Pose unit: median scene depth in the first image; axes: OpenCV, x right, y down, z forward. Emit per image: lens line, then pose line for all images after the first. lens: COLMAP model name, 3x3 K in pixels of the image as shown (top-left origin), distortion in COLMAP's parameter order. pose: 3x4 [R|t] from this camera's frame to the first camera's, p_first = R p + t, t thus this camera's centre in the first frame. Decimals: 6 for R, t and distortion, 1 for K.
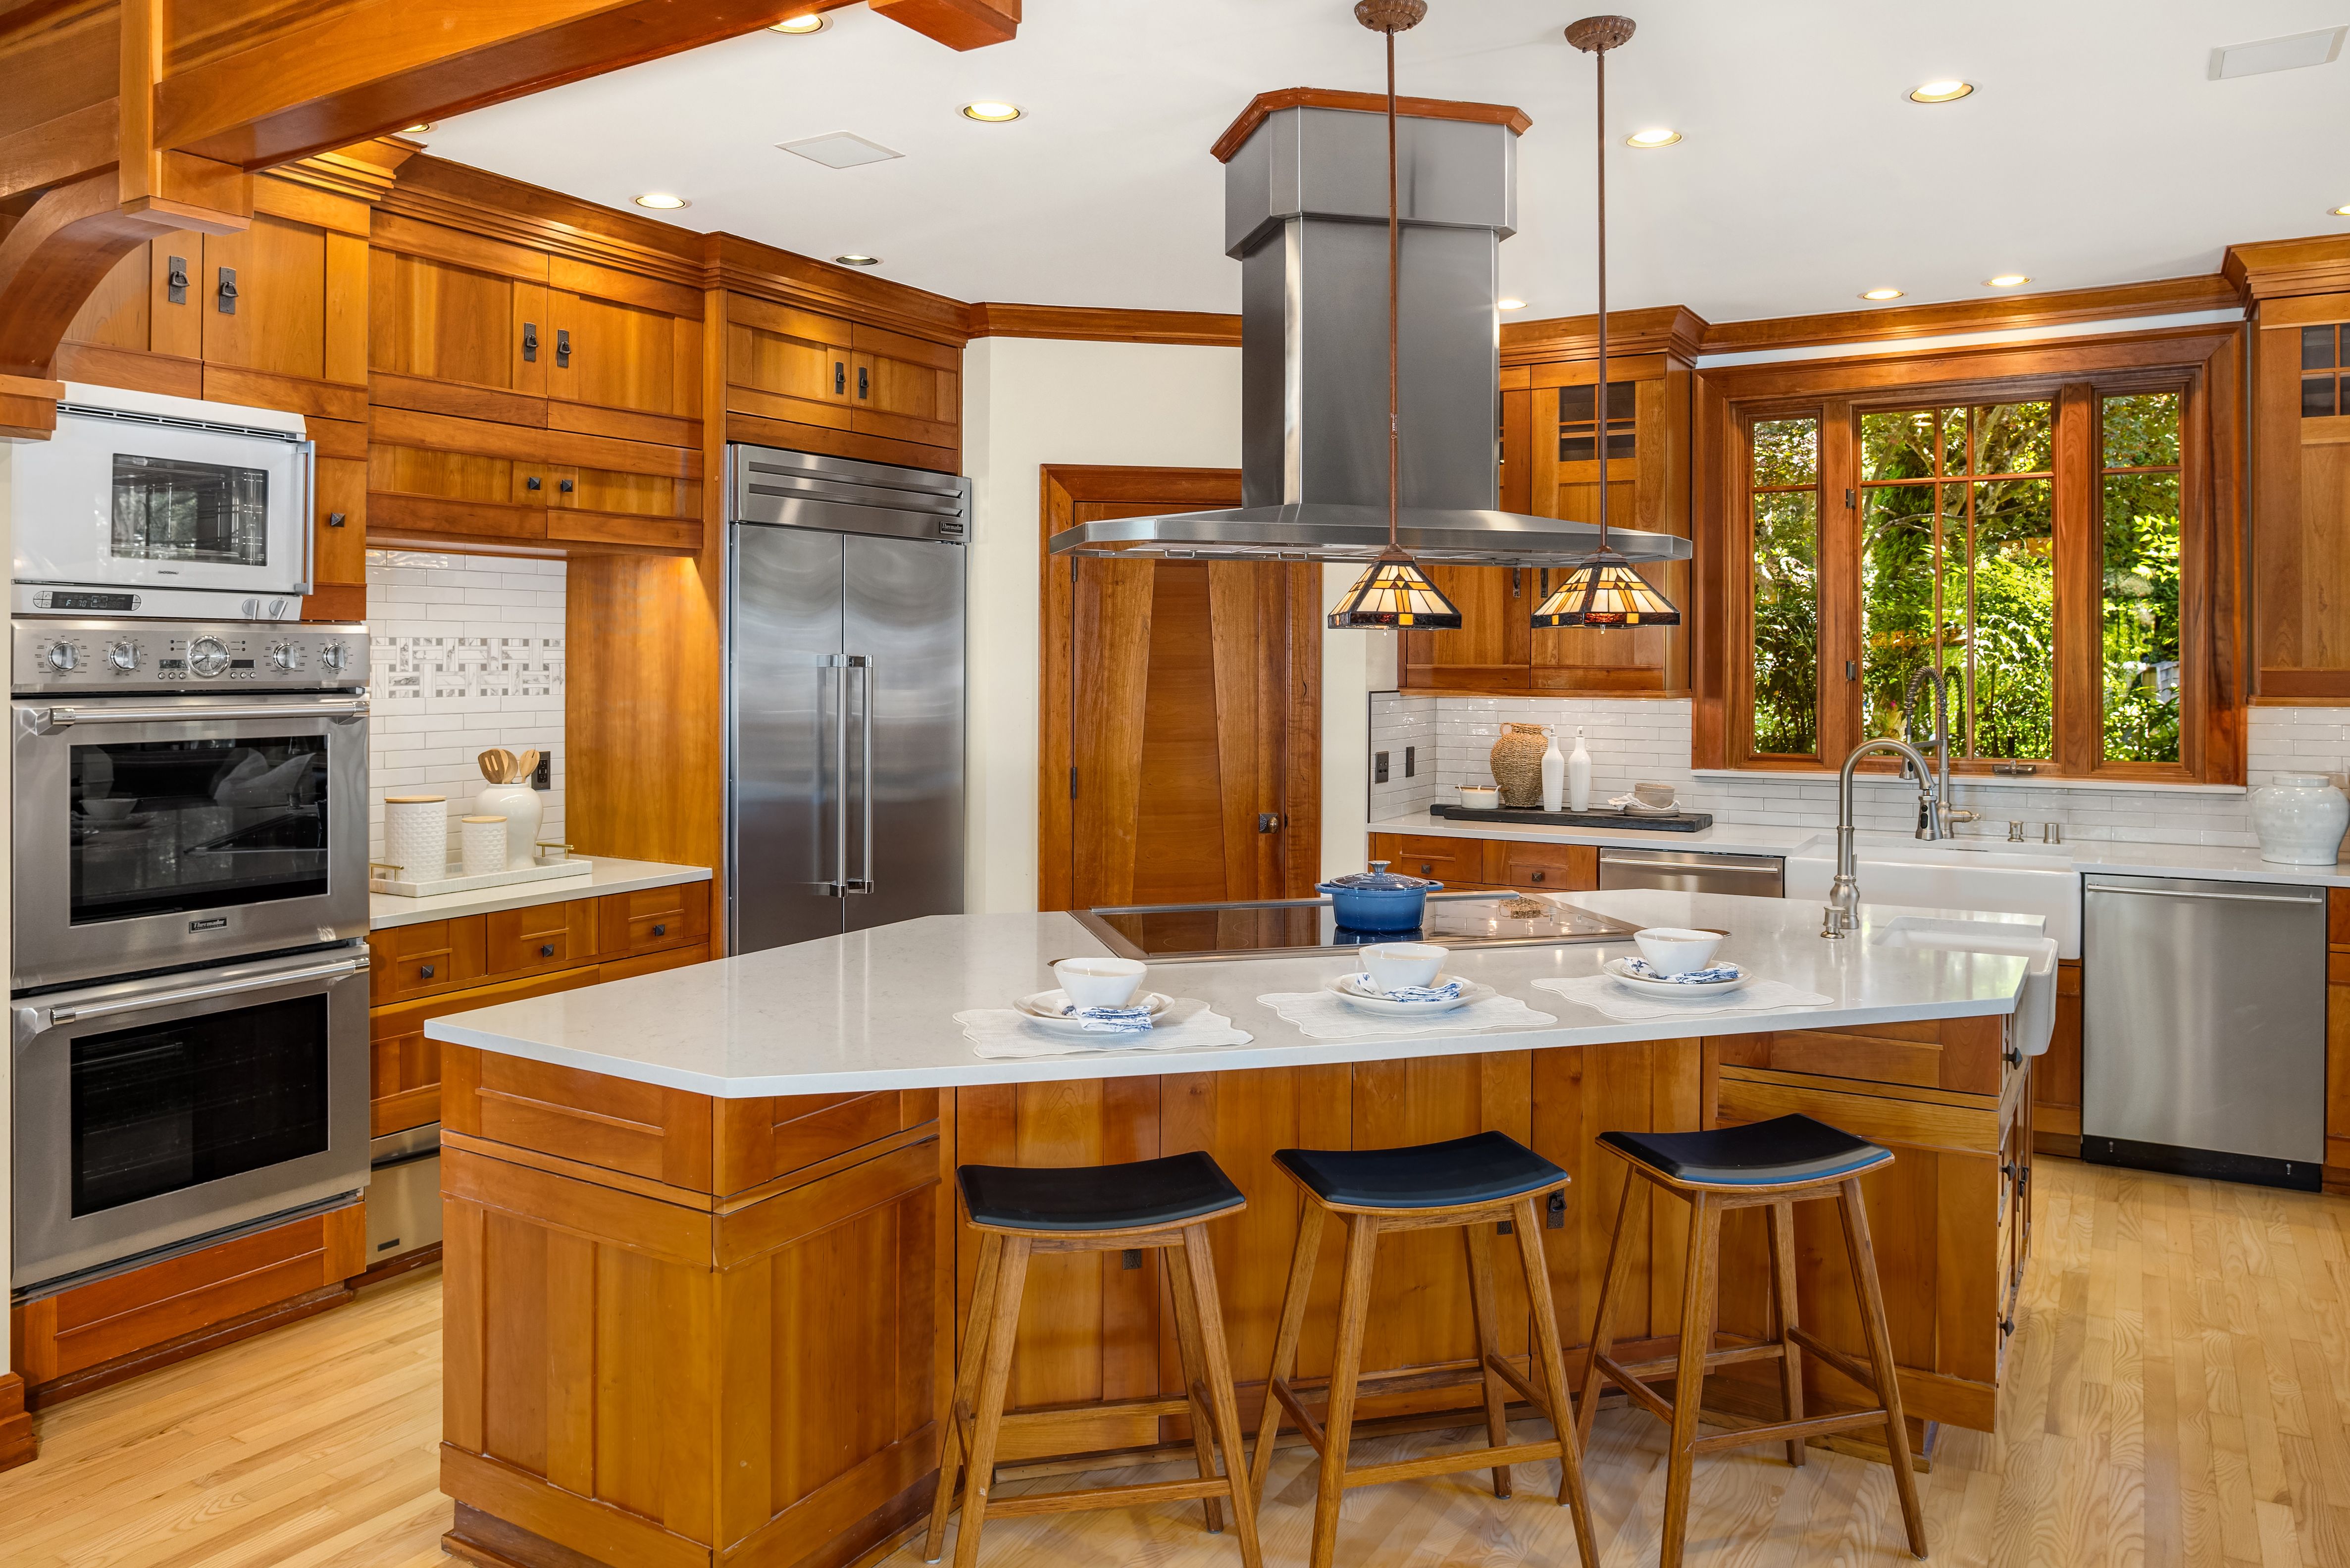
lens RADIAL K [[1672.2, 0, 1171.2], [0, 1672.2, 656.7], [0, 0, 1]] dist [-0.082110, 0.032739]
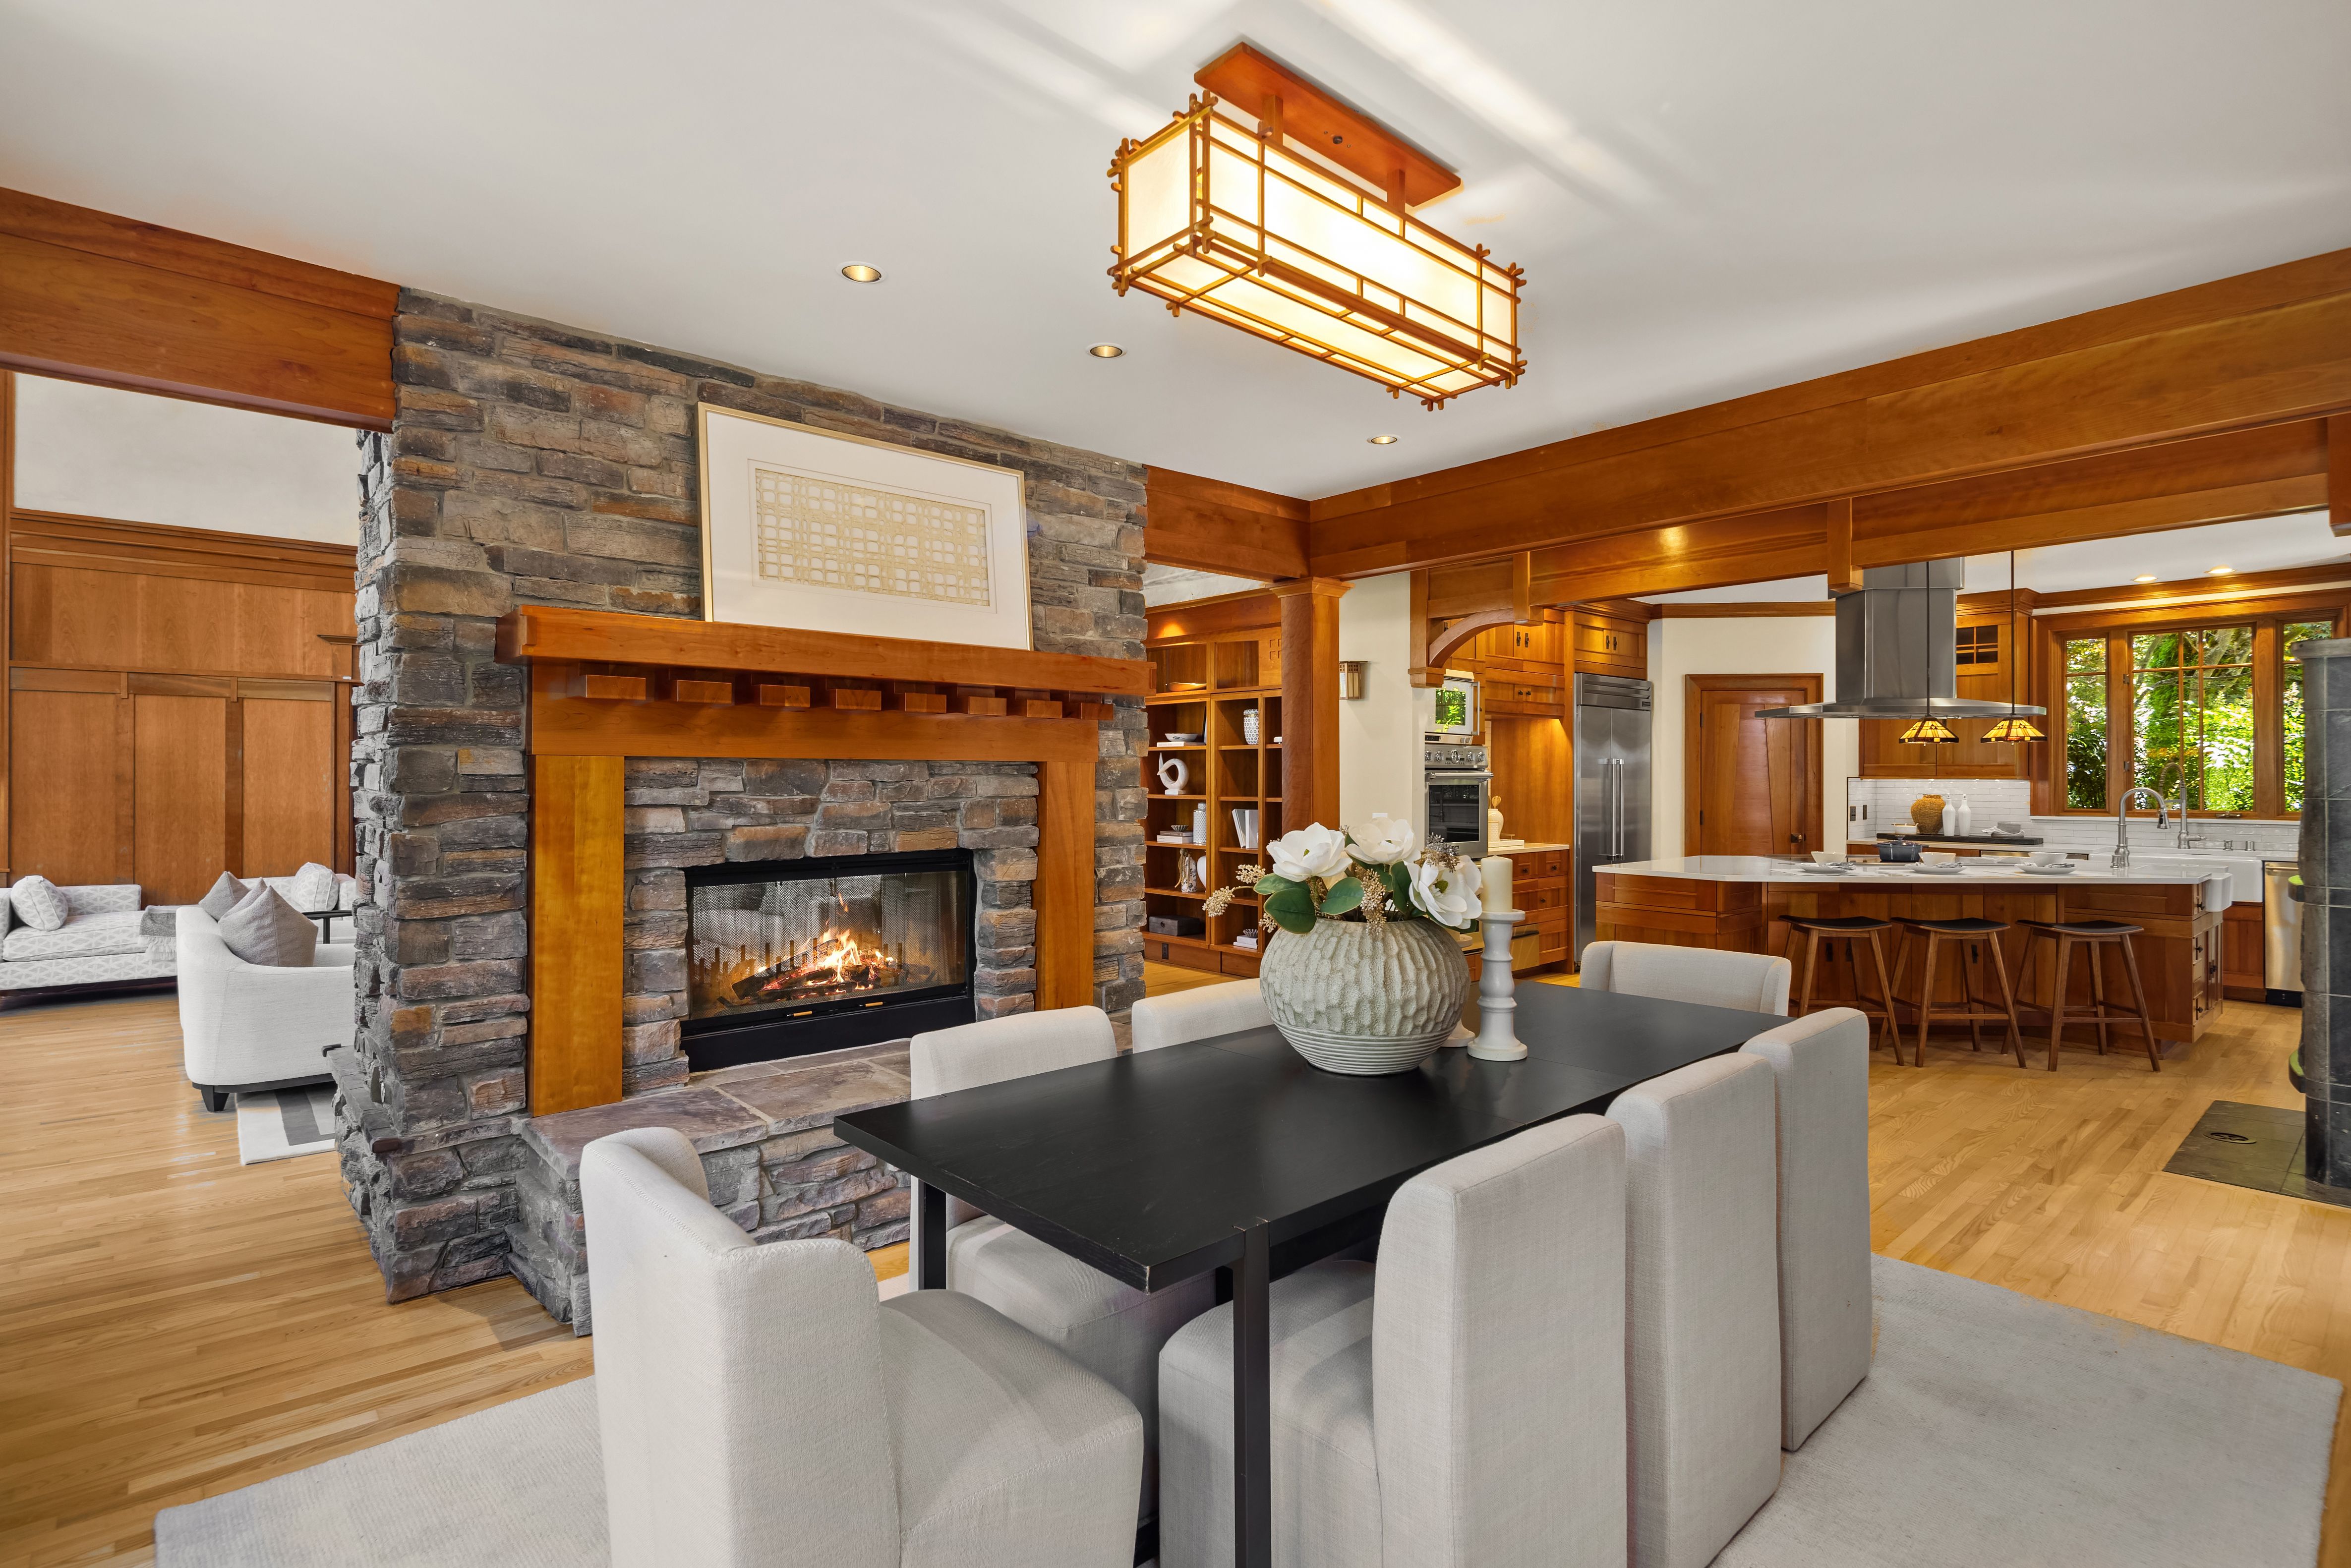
lens RADIAL K [[1149.9, 0, 1177.8], [0, 1149.9, 767.8], [0, 0, 1]] dist [0.024033, -0.020026]
pose [[0.954671, -0.002817, -0.297650, -0.266244], [0.000500, 0.999969, -0.007861, 0.021613], [0.297663, 0.007356, 0.954643, -0.676679]]
